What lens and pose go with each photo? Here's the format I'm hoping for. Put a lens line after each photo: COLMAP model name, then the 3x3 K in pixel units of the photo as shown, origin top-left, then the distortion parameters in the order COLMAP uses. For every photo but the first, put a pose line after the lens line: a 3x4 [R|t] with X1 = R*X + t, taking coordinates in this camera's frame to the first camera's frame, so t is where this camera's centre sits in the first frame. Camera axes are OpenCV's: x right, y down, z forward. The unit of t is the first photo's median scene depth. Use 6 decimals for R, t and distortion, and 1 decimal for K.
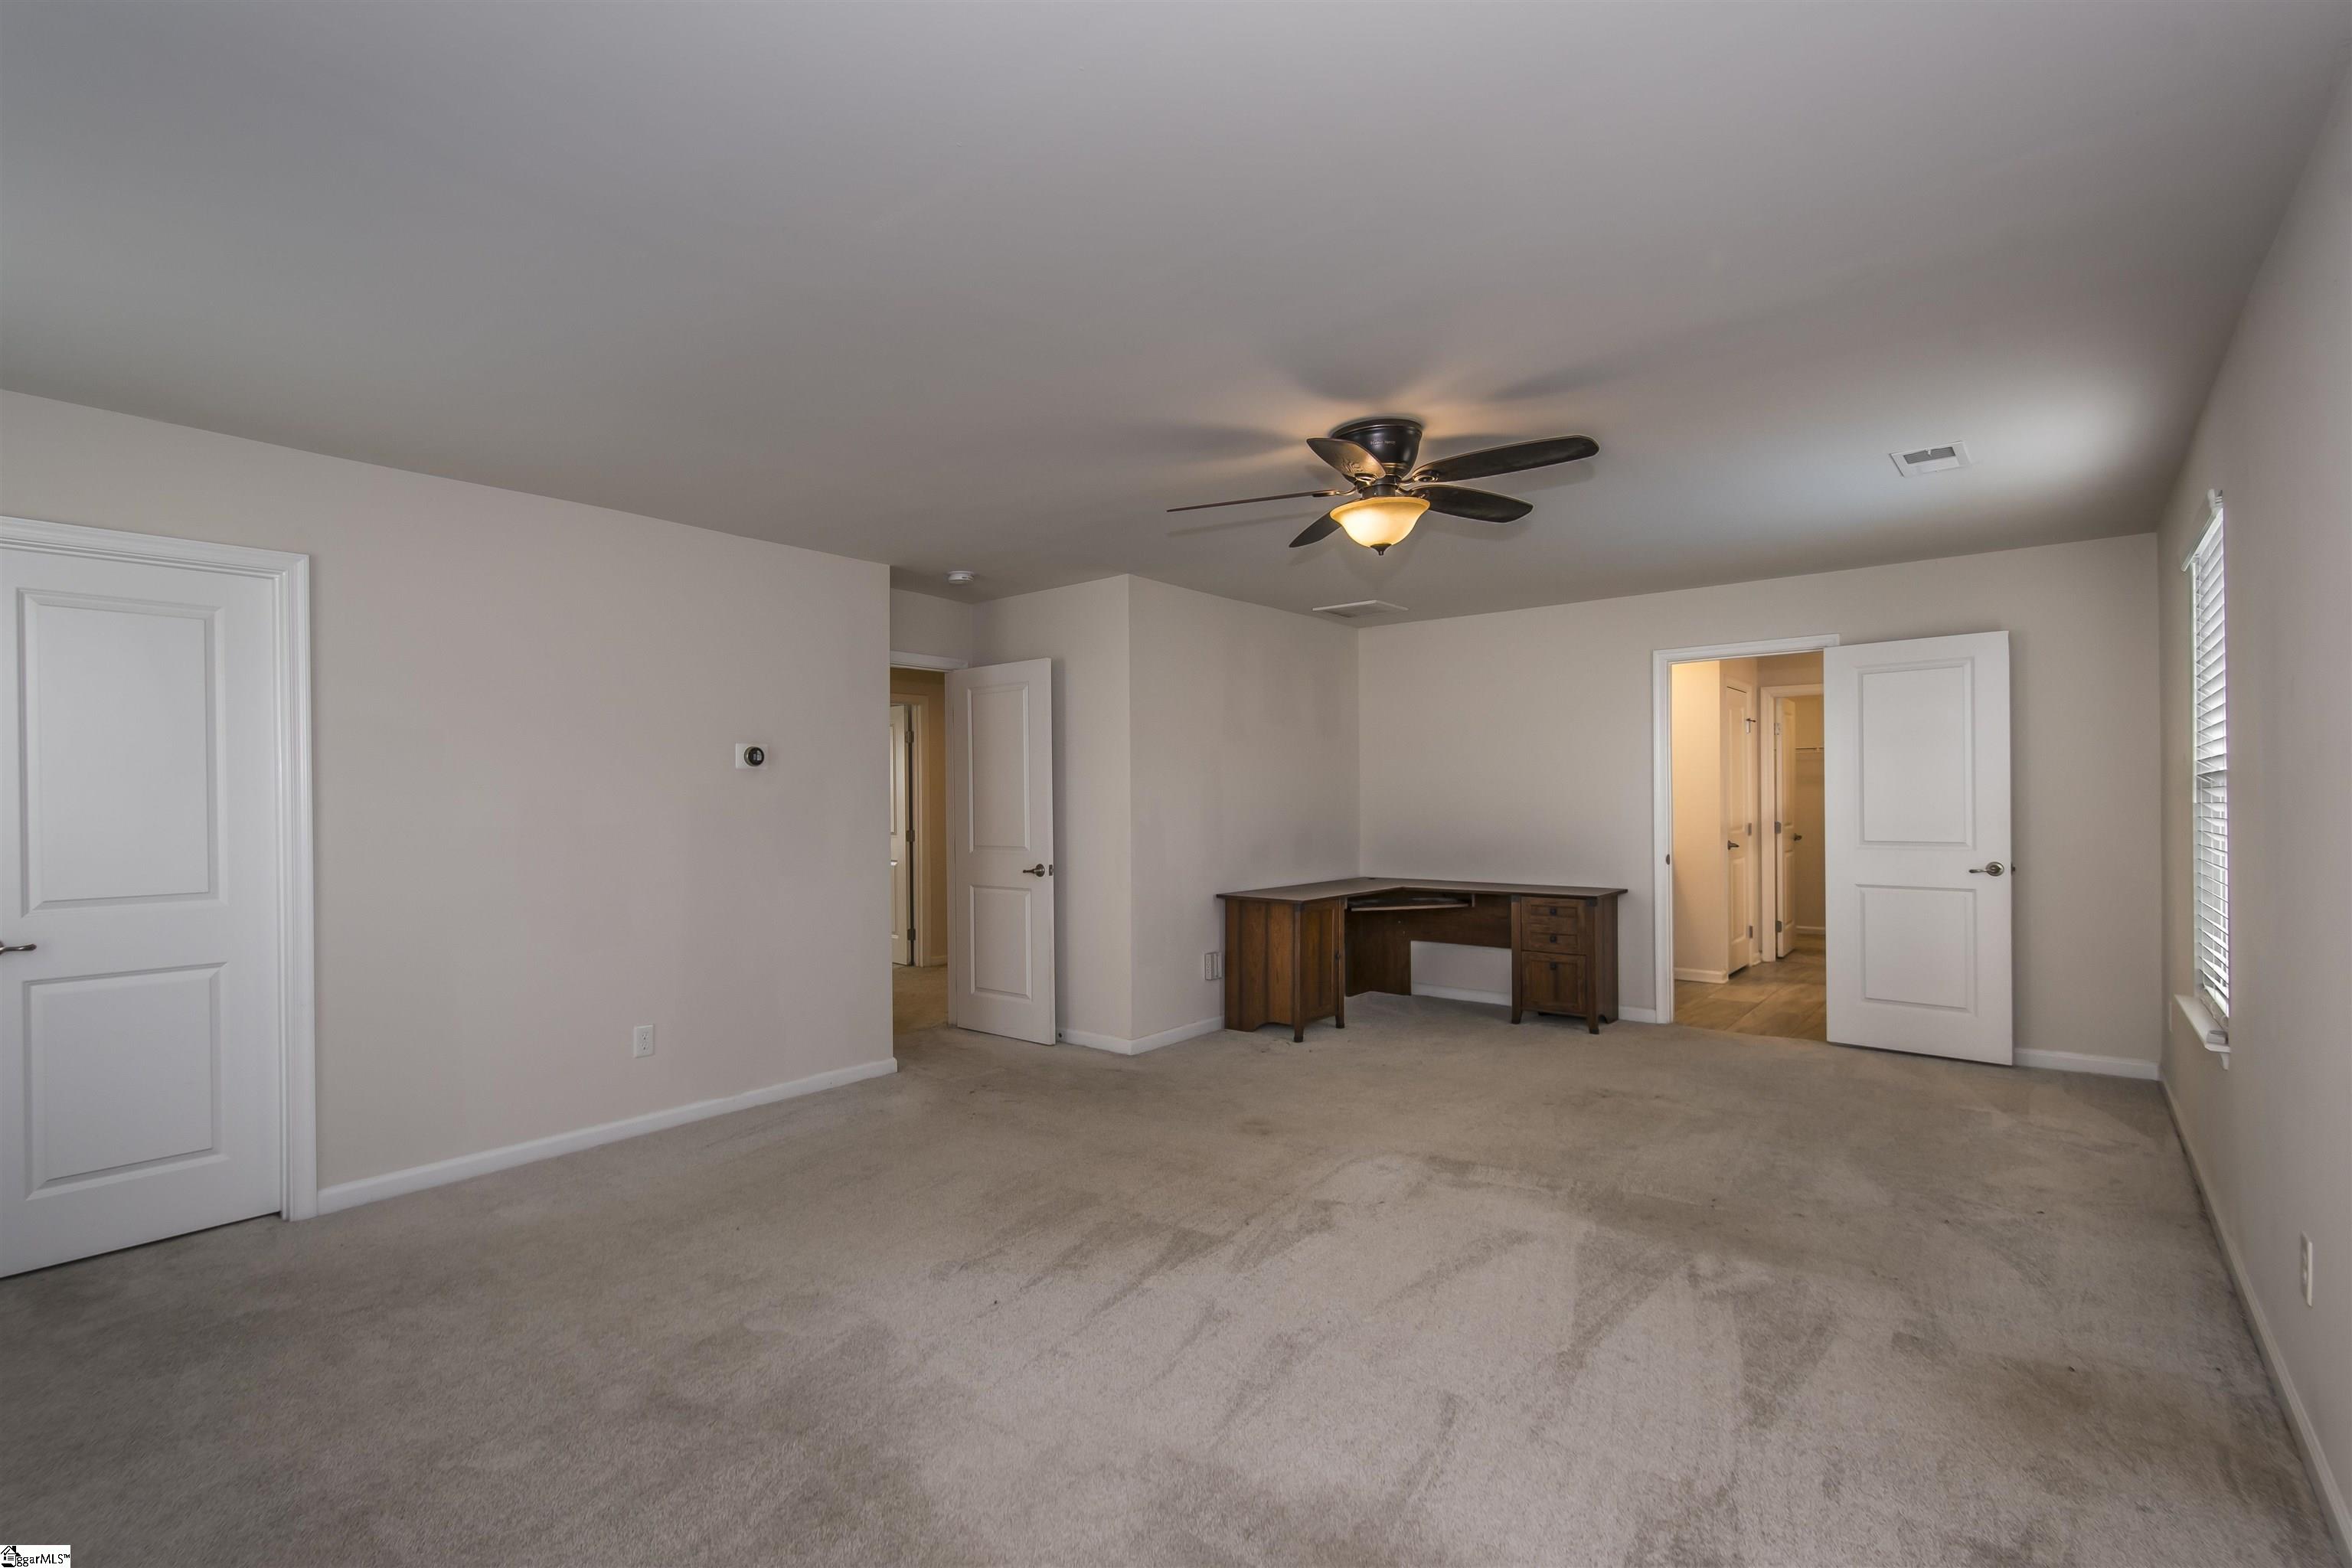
lens RADIAL K [[1081.6, 0, 1151.0], [0, 1081.6, 791.0], [0, 0, 1]] dist [0.004958, -0.005362]
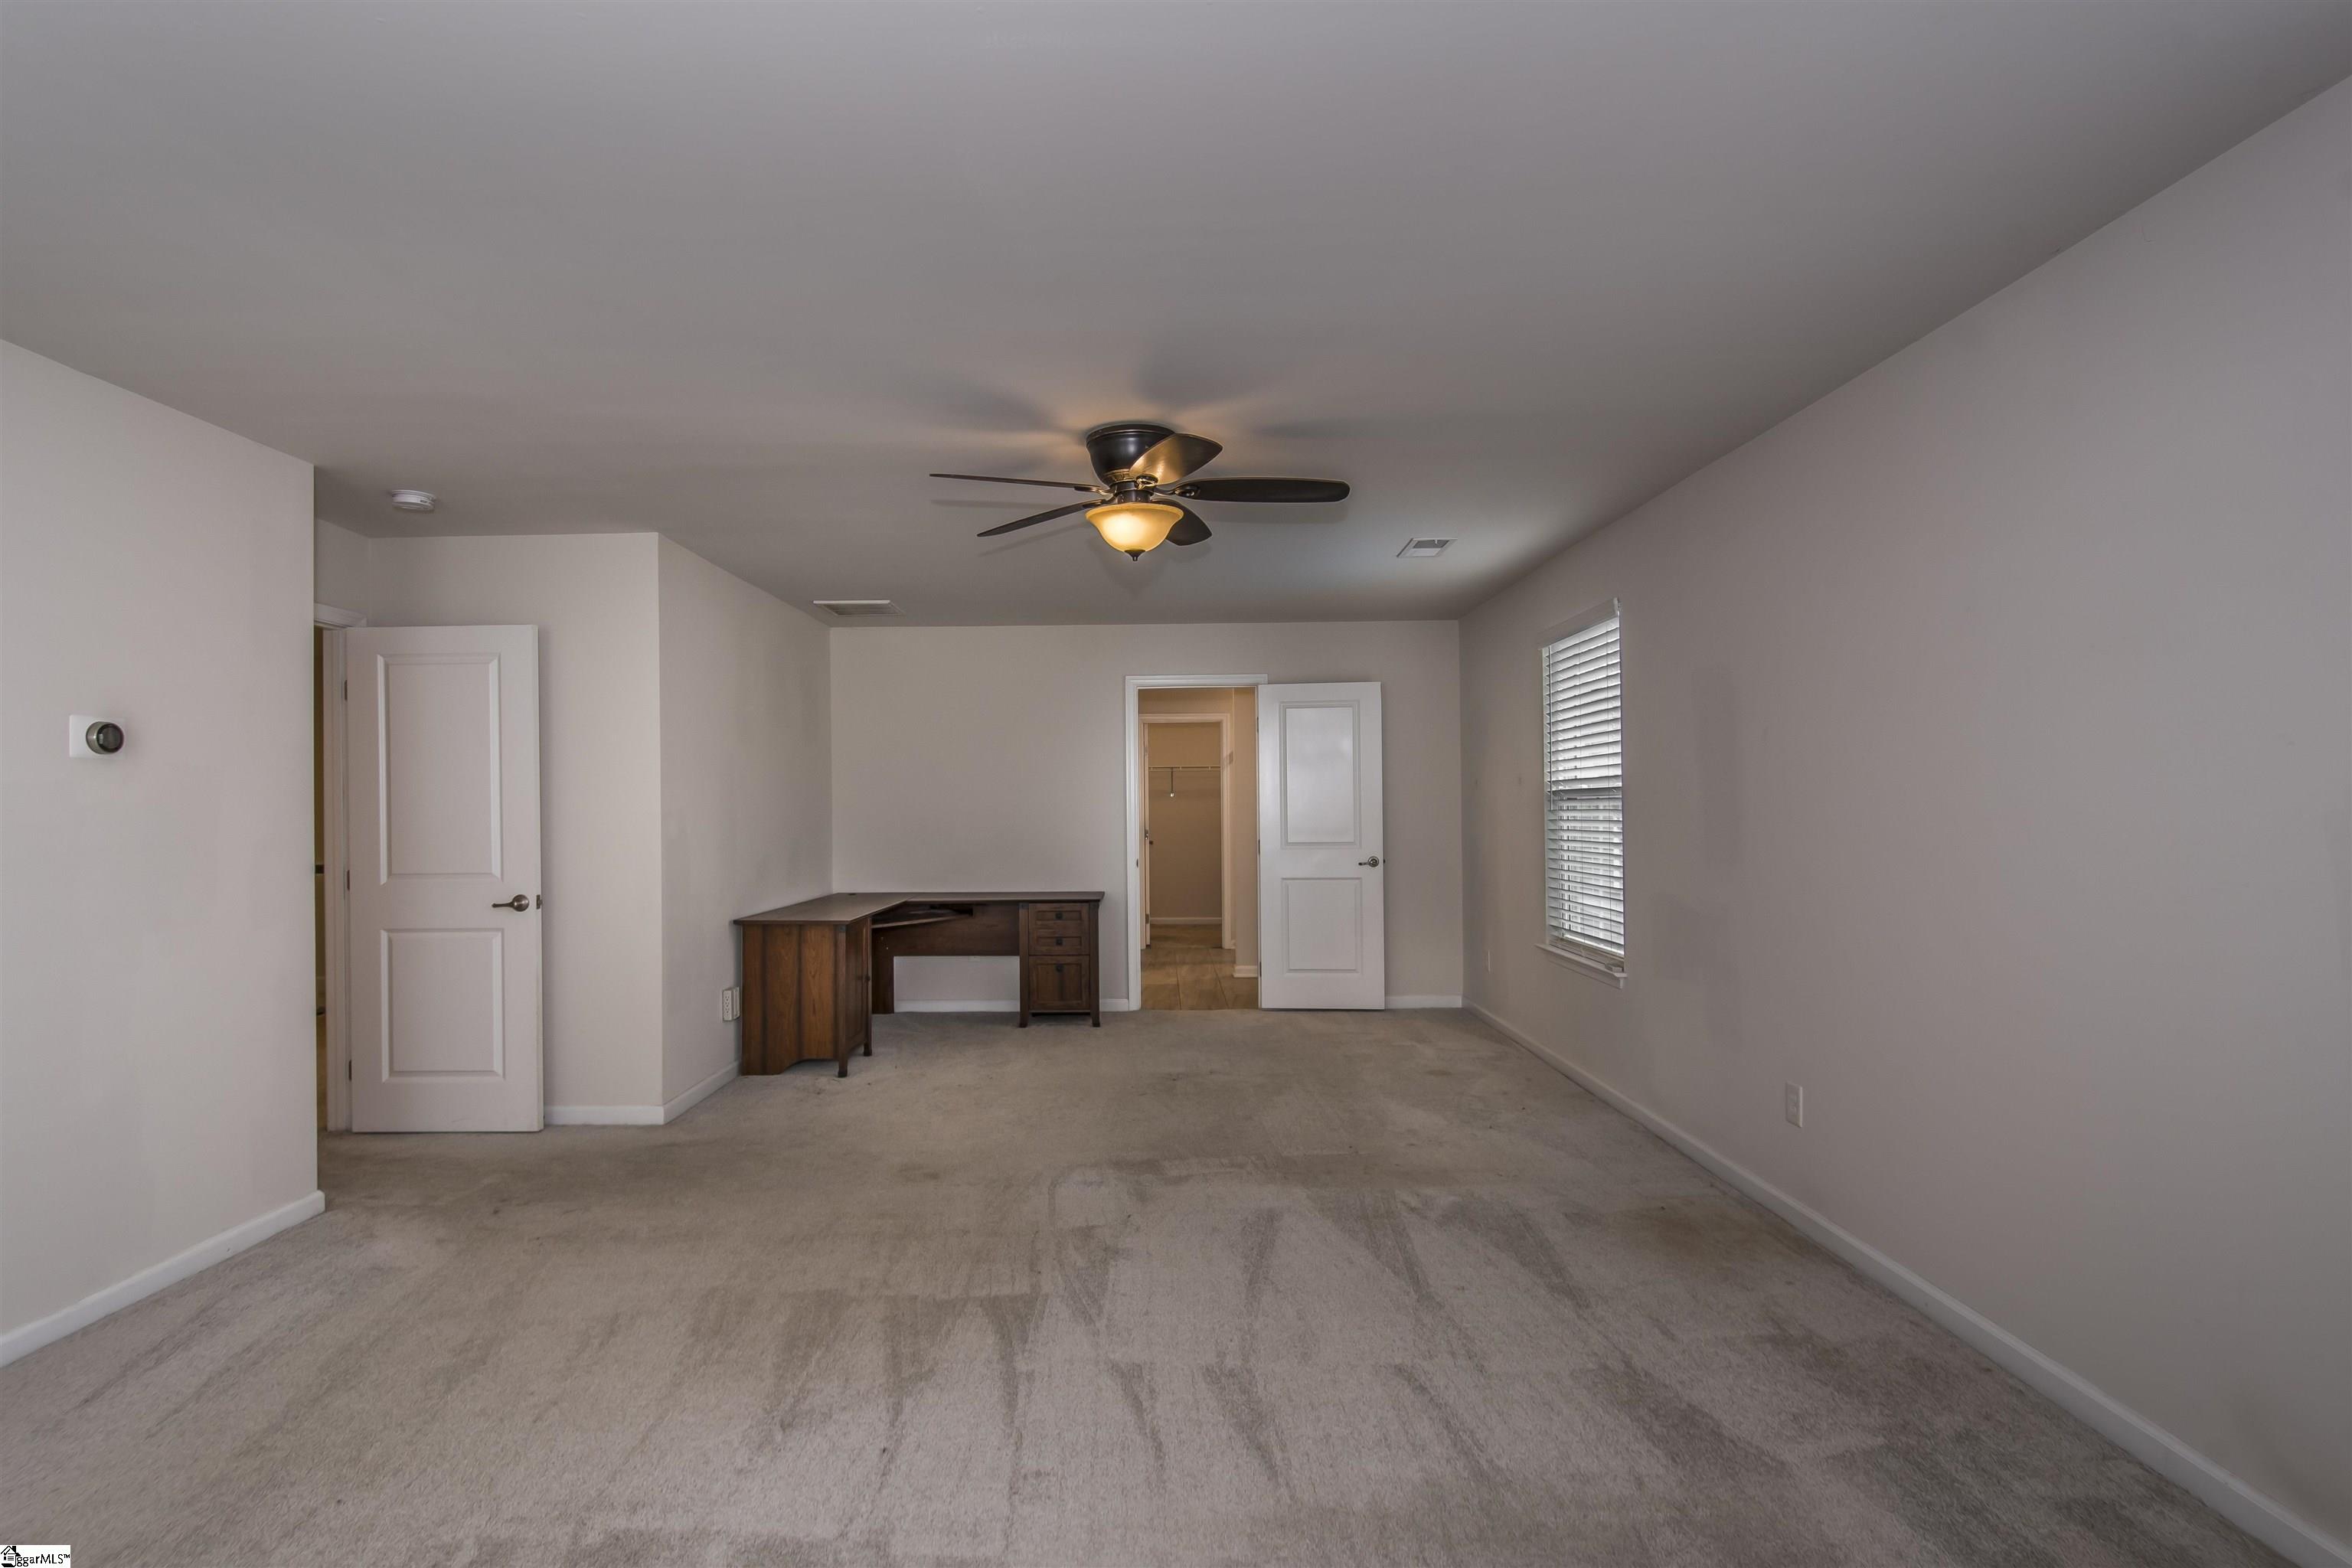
lens RADIAL K [[1081.6, 0, 1160.6], [0, 1081.6, 795.5], [0, 0, 1]] dist [0.004958, -0.005362]
pose [[0.778379, 0.007342, 0.627751, -0.288905], [-0.002188, 0.999957, -0.008983, 0.004565], [-0.627790, 0.005619, 0.778362, 0.159291]]
